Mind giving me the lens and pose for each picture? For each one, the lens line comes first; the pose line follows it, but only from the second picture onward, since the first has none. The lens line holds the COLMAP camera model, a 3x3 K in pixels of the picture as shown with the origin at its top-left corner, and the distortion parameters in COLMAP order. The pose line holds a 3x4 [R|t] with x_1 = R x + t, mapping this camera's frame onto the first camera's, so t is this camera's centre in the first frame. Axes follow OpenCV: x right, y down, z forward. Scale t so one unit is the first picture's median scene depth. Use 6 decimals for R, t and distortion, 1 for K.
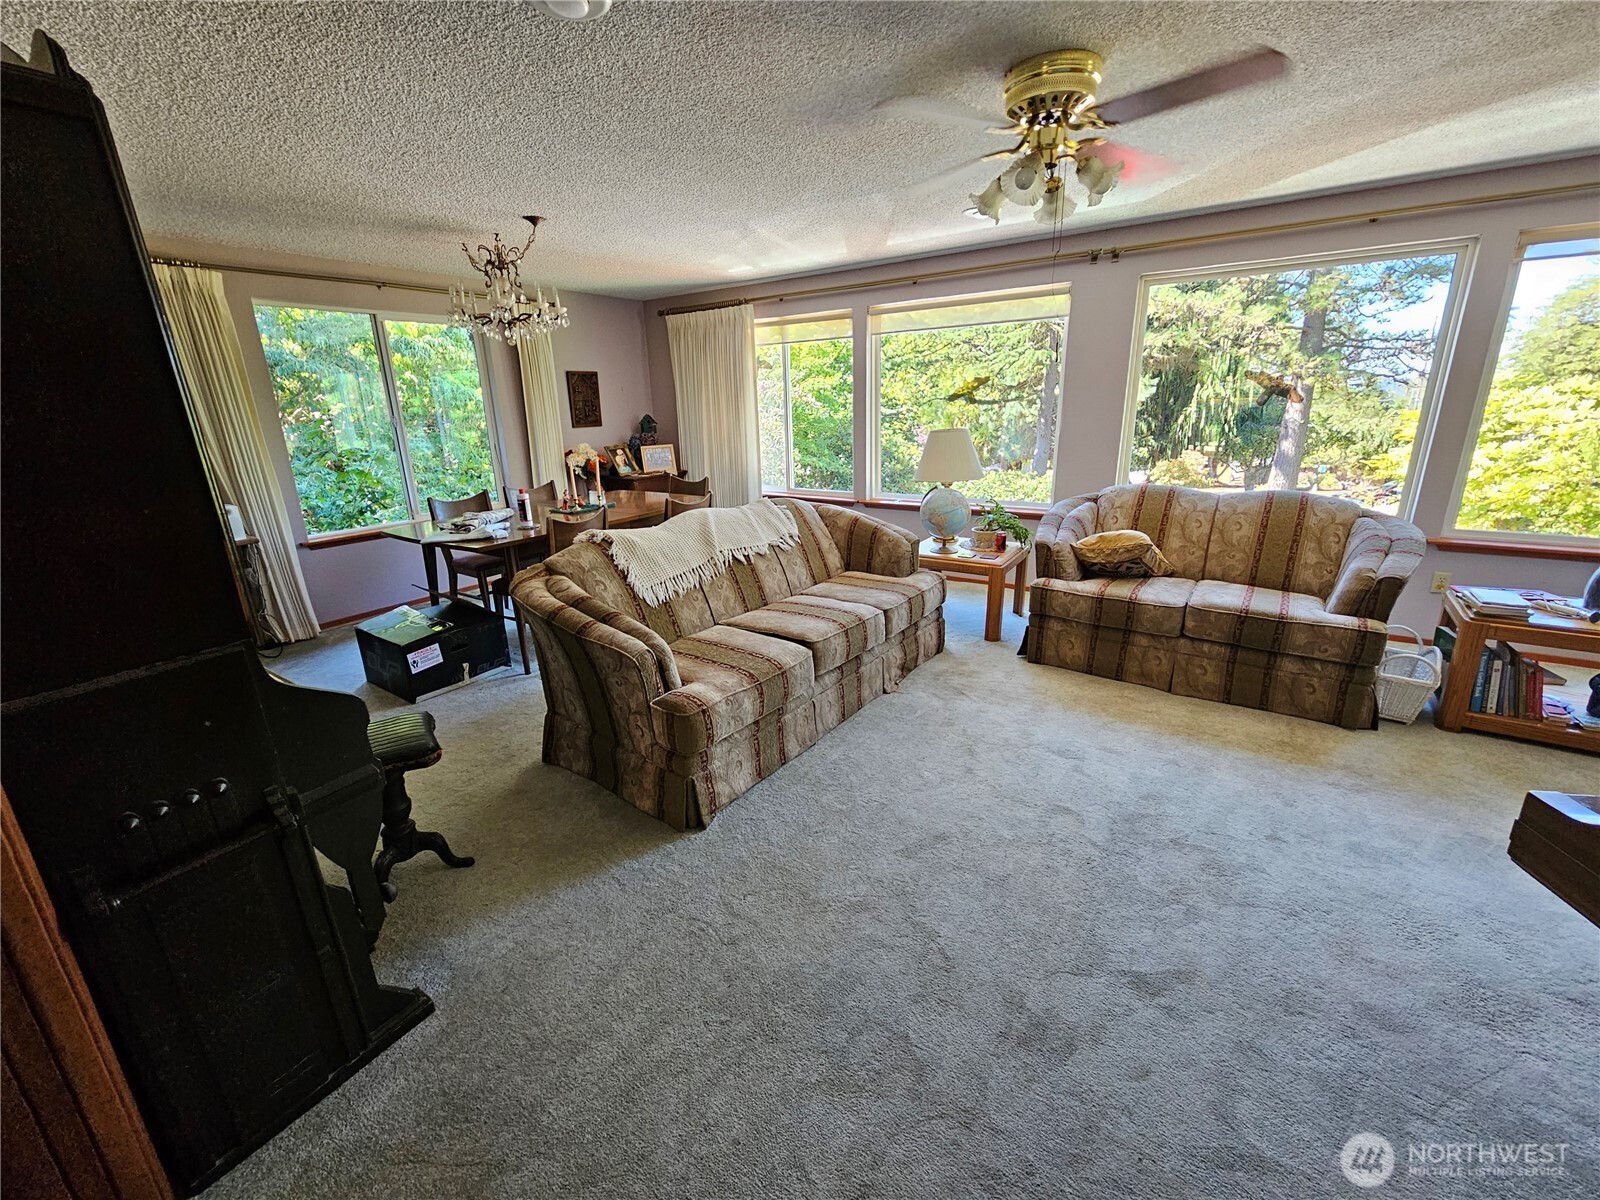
lens RADIAL K [[654.8, 0, 801.6], [0, 654.8, 602.0], [0, 0, 1]] dist [-0.000211, 0.000304]
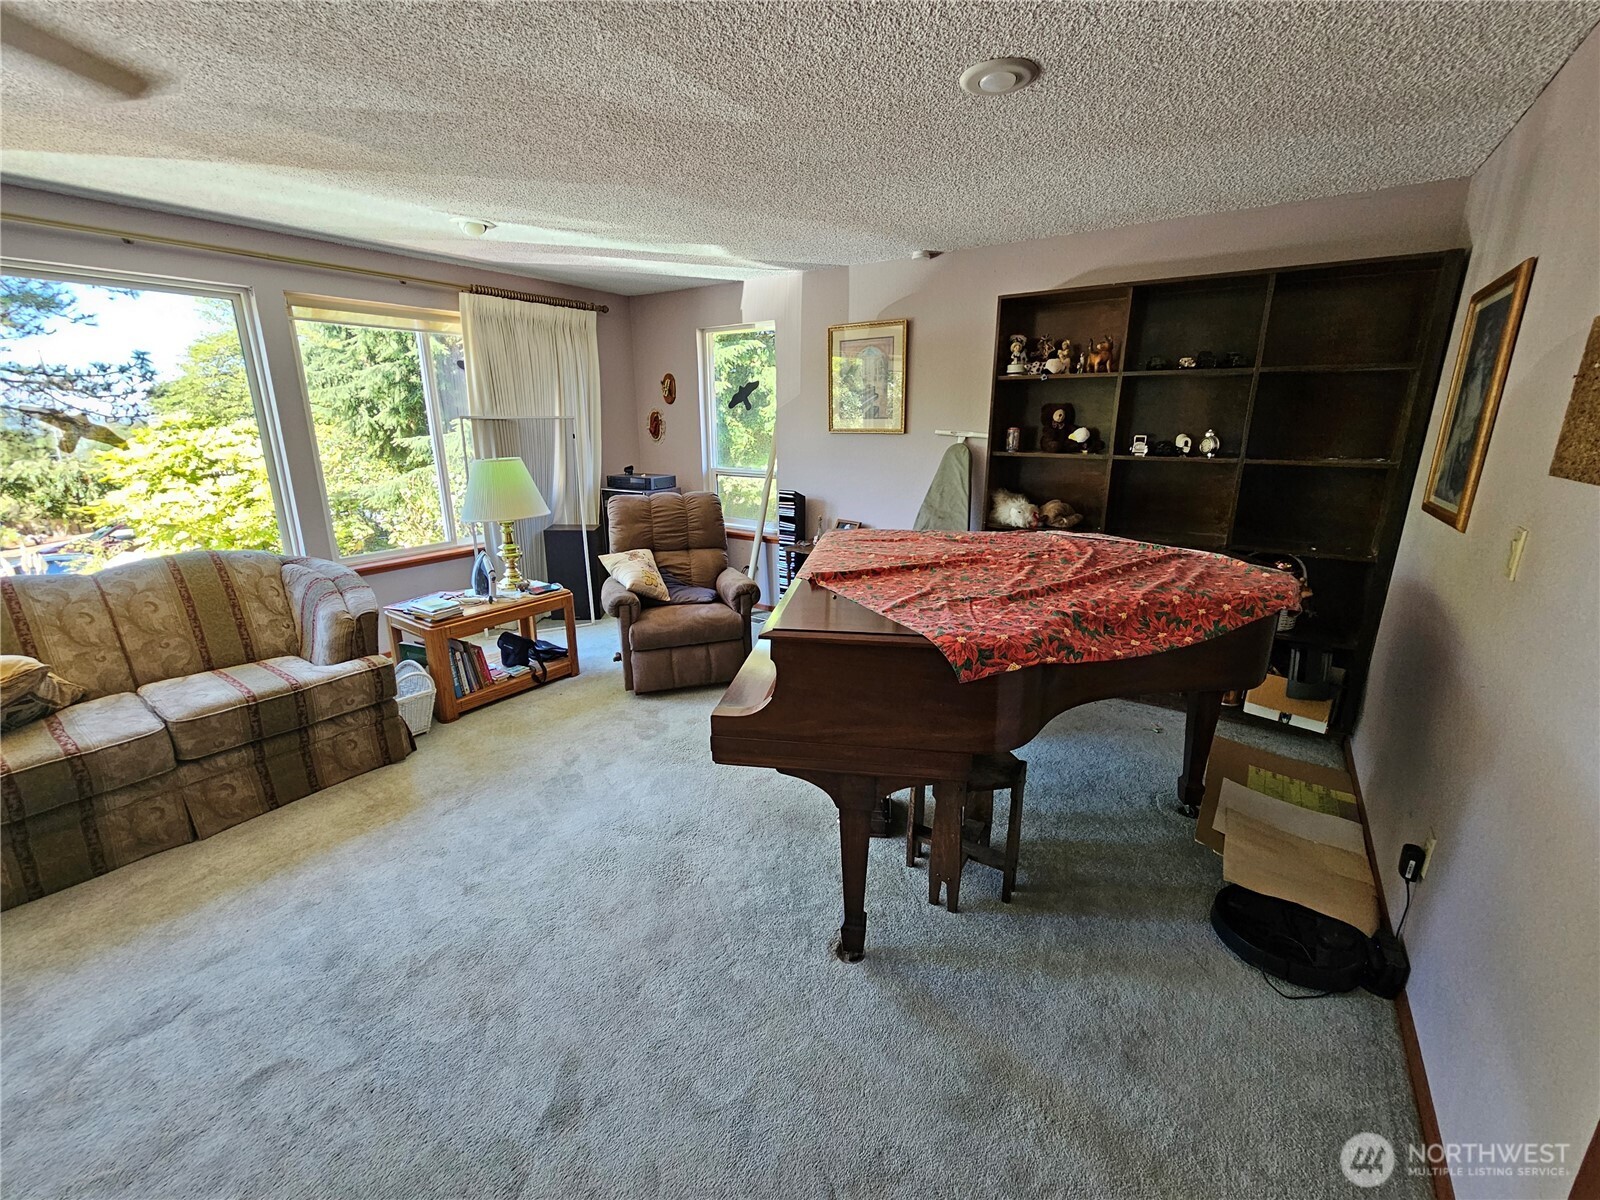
lens RADIAL K [[654.8, 0, 801.0], [0, 654.8, 597.1], [0, 0, 1]] dist [-0.000211, 0.000304]
pose [[0.008714, -0.240963, 0.970495, -0.081252], [0.301063, 0.926132, 0.227245, -0.082211], [-0.953564, 0.290200, 0.080616, 0.237465]]
